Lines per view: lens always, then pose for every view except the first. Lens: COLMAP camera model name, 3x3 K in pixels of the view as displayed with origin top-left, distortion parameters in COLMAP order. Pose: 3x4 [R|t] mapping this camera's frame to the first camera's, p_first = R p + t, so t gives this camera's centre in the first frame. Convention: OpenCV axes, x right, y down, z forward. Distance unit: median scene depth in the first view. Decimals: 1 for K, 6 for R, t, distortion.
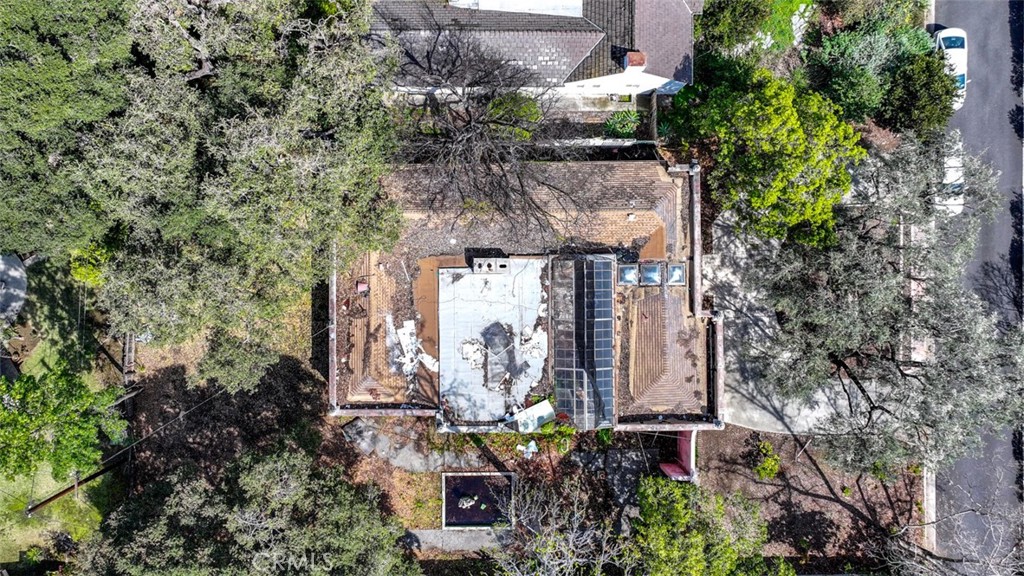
lens RADIAL K [[791.0, 0, 479.3], [0, 791.0, 282.4], [0, 0, 1]] dist [0.013661, 0.009842]
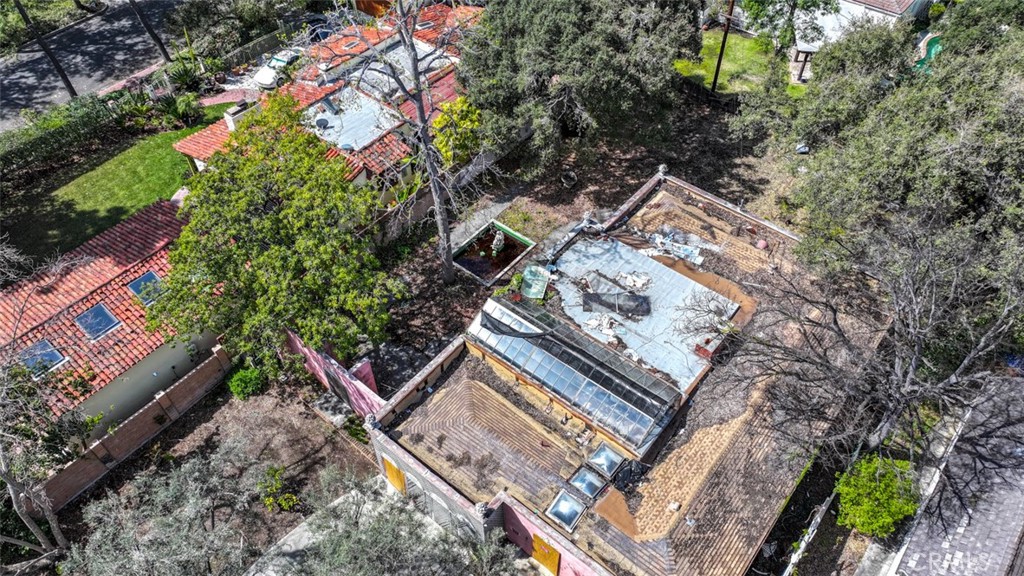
lens RADIAL K [[716.5, 0, 518.3], [0, 716.5, 283.2], [0, 0, 1]] dist [0.006793, 0.006782]
pose [[-0.634726, 0.579500, -0.511178, 0.477071], [-0.772671, -0.467336, 0.429623, -0.152649], [0.010074, 0.667666, 0.744393, 0.405621]]
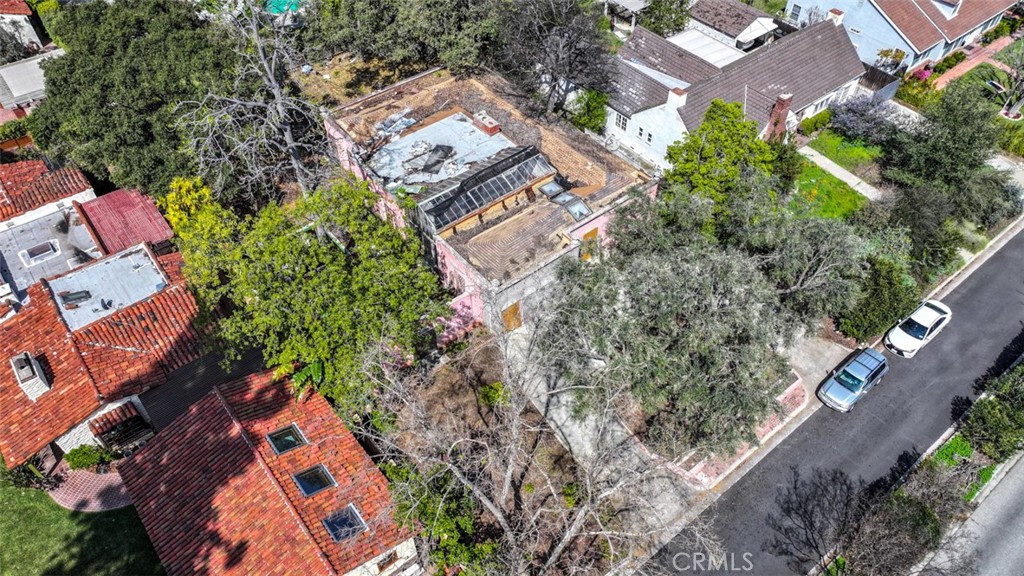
lens RADIAL K [[716.5, 0, 518.3], [0, 716.5, 283.2], [0, 0, 1]] dist [0.006793, 0.006782]
pose [[0.624575, 0.573023, -0.530613, 0.791491], [-0.780946, 0.462990, -0.419243, 0.530181], [0.005432, 0.676228, 0.736672, 0.319759]]
